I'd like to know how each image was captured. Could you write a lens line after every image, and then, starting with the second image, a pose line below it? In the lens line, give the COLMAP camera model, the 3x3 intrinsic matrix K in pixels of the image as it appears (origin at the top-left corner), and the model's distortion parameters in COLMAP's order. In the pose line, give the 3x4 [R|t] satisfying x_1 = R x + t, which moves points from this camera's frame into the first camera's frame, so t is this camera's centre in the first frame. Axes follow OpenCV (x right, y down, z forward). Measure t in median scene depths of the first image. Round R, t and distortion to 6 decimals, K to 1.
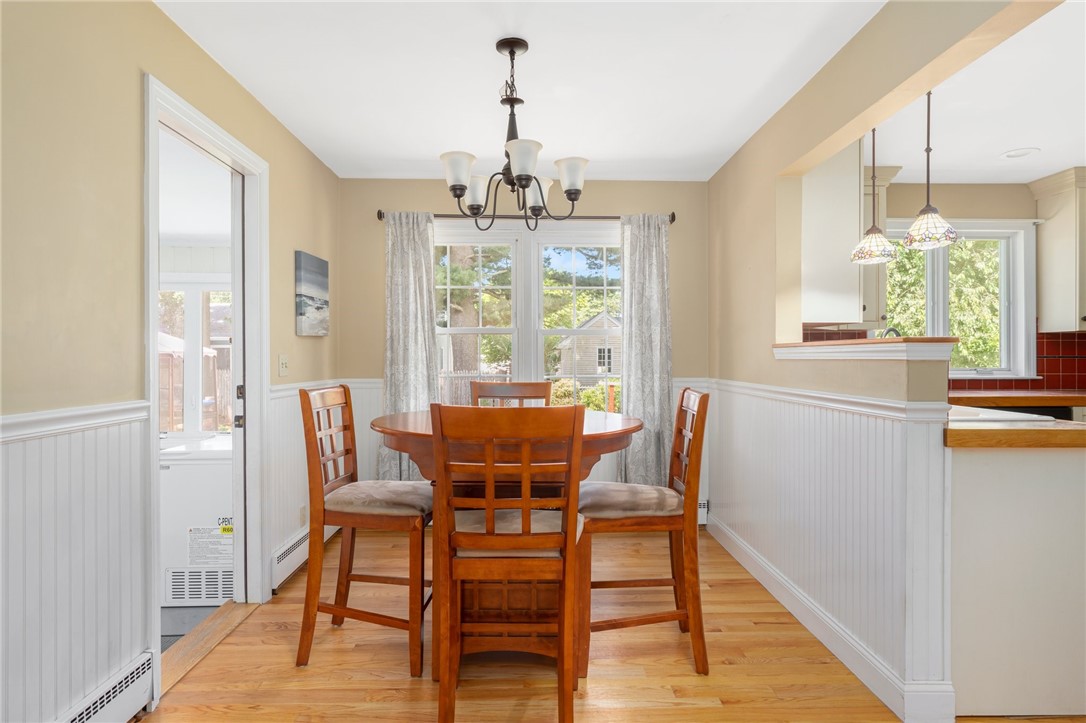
lens RADIAL K [[610.8, 0, 549.4], [0, 610.8, 362.0], [0, 0, 1]] dist [-0.002348, -0.001130]
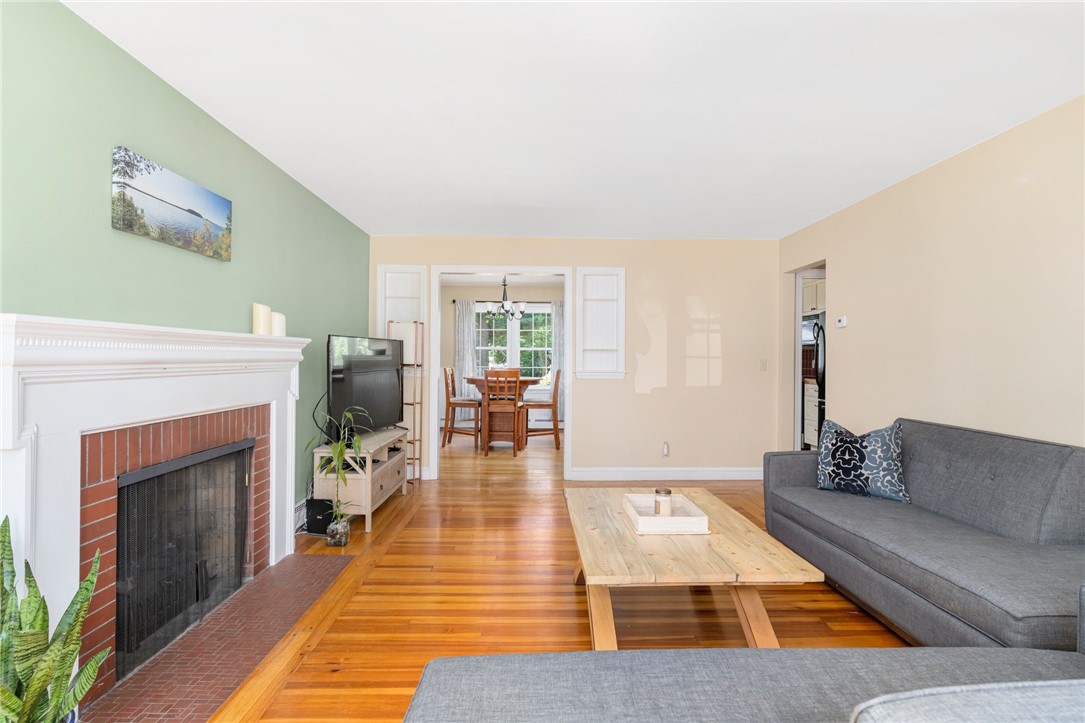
lens RADIAL K [[574.4, 0, 539.1], [0, 574.4, 355.5], [0, 0, 1]] dist [-0.025746, 0.023955]
pose [[0.999734, 0.006938, -0.022002, 0.185627], [-0.007219, 0.999893, -0.012734, 0.010406], [0.021912, 0.012889, 0.999677, -2.024830]]
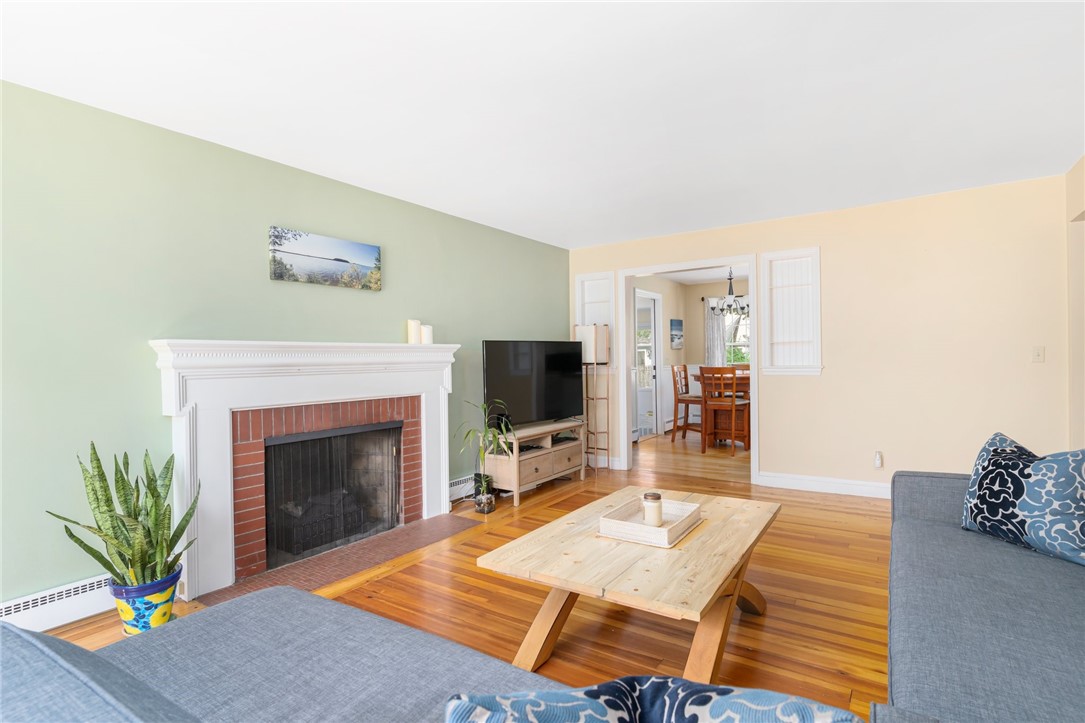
lens RADIAL K [[542.2, 0, 537.4], [0, 542.2, 362.4], [0, 0, 1]] dist [0.000020, 0.001075]
pose [[0.798836, -0.010582, -0.601456, 0.791511], [0.013345, 0.999911, 0.000131, 0.014109], [0.601401, -0.008131, 0.798906, -1.819897]]
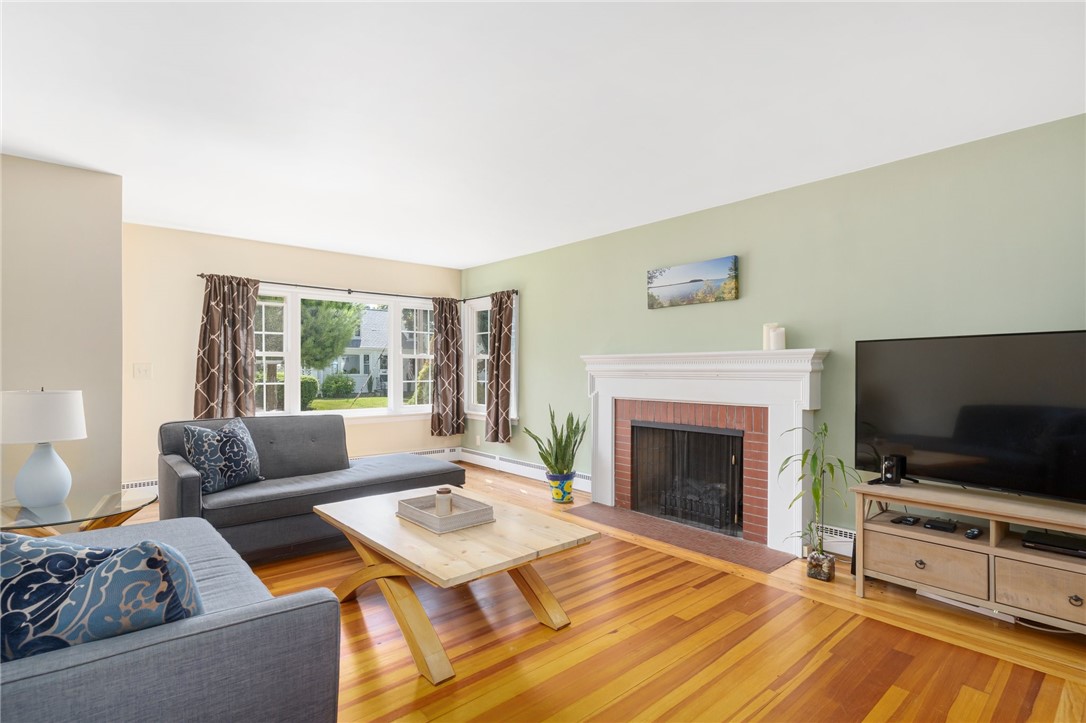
lens RADIAL K [[517.5, 0, 549.4], [0, 517.5, 362.0], [0, 0, 1]] dist [-0.017567, 0.015354]
pose [[-0.767790, -0.009370, -0.640633, 0.871387], [-0.005830, 0.999954, -0.007639, 0.000254], [0.640675, -0.002131, -0.767809, -0.068960]]
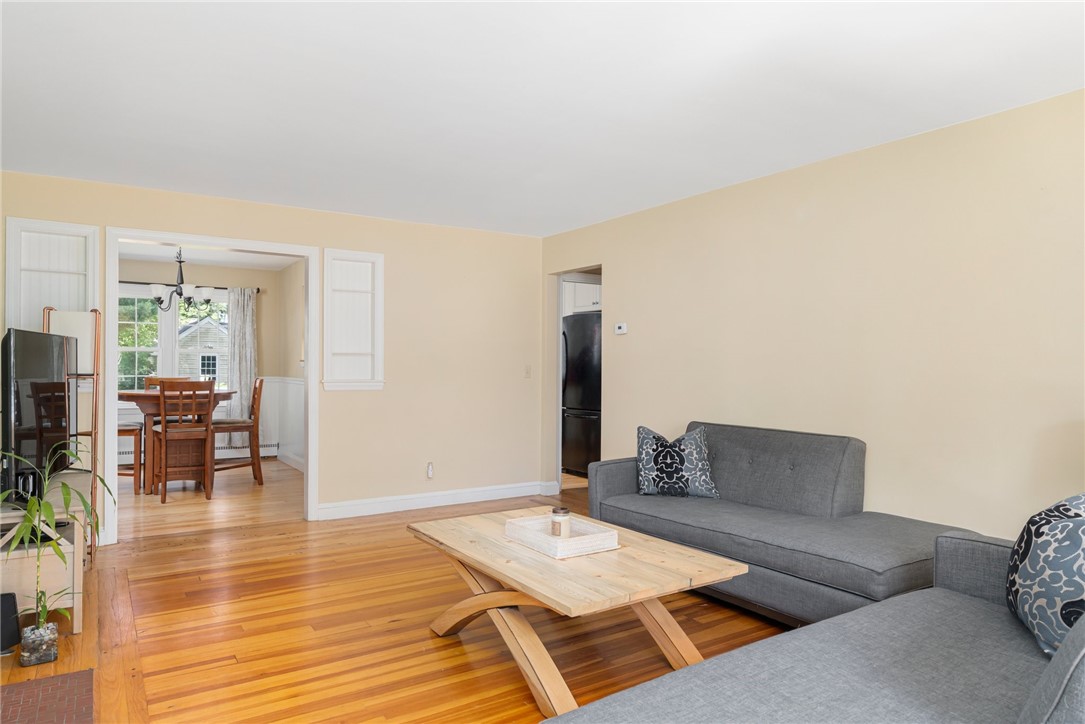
lens RADIAL K [[695.6, 0, 542.5], [0, 695.6, 362.0], [0, 0, 1]] dist [0.000625, 0.003182]
pose [[0.854033, 0.009001, 0.520140, -0.248683], [-0.003180, 0.999922, -0.012082, 0.006786], [-0.520208, 0.008664, 0.853995, -1.958932]]
